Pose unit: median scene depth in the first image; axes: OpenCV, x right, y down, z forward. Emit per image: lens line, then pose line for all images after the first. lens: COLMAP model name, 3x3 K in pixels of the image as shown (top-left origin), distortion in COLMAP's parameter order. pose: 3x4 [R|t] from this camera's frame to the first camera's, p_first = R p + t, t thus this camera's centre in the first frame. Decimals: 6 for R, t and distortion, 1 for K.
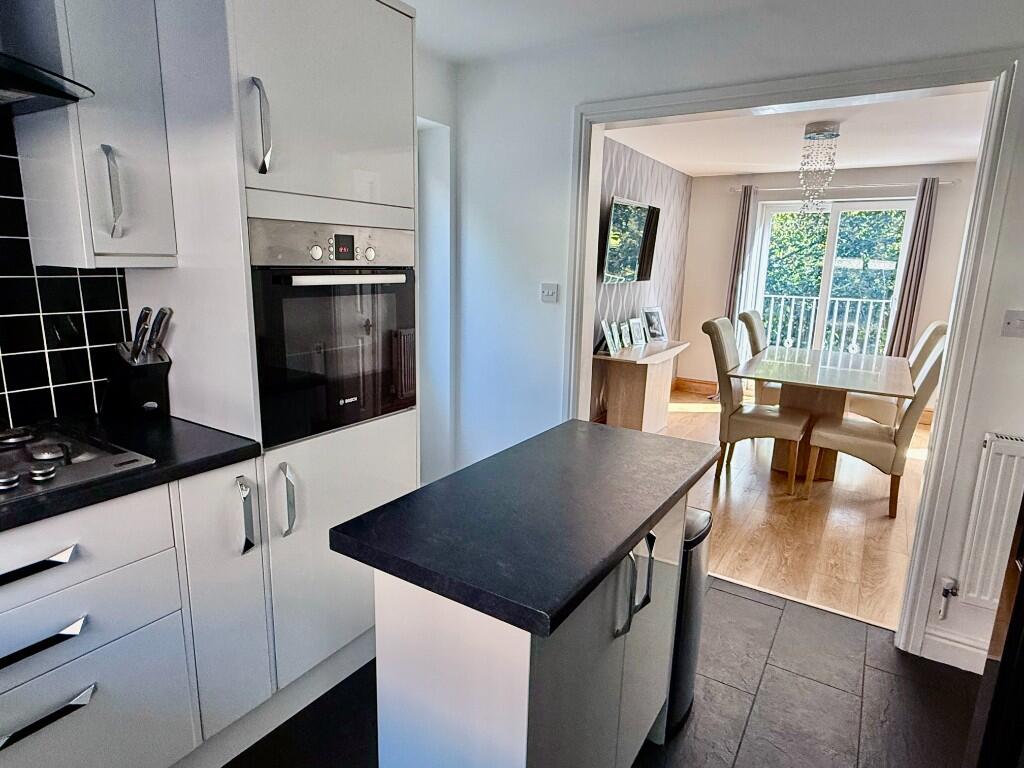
lens RADIAL K [[555.0, 0, 512.0], [0, 555.0, 384.0], [0, 0, 1]] dist [-0.001848, -0.000704]
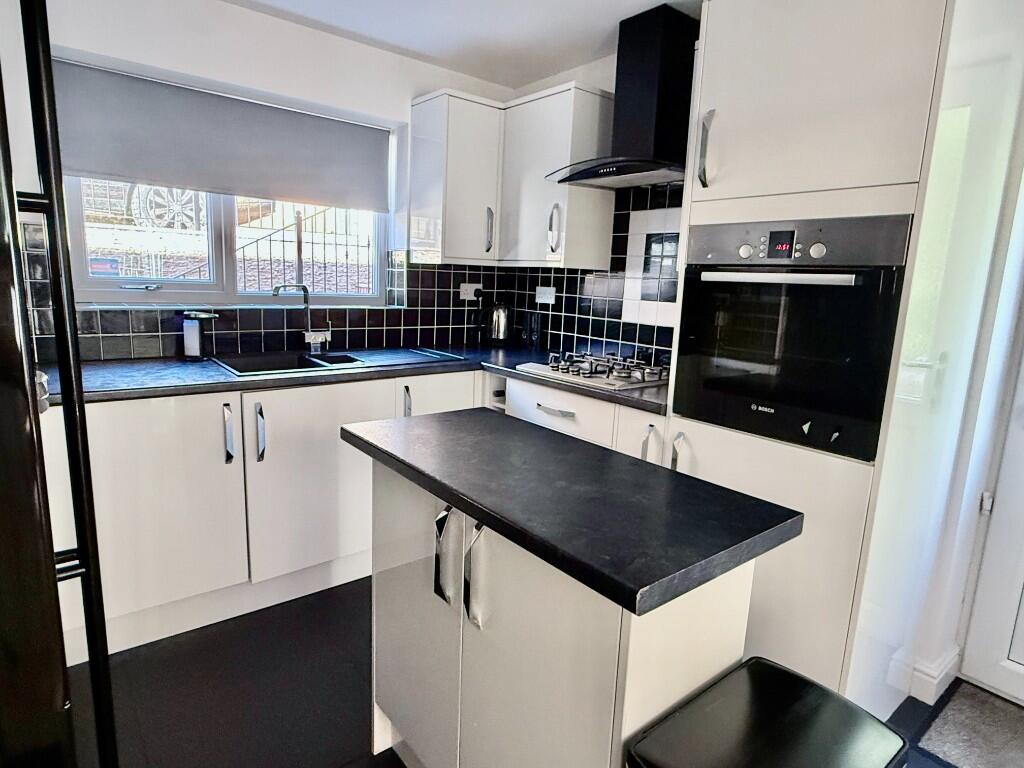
lens RADIAL K [[591.8, 0, 512.0], [0, 591.8, 384.0], [0, 0, 1]] dist [0.003817, -0.001599]
pose [[-0.341101, 0.131287, -0.930813, 0.833554], [-0.241709, 0.944656, 0.221815, -0.139353], [0.908420, 0.300647, -0.290490, 0.974634]]
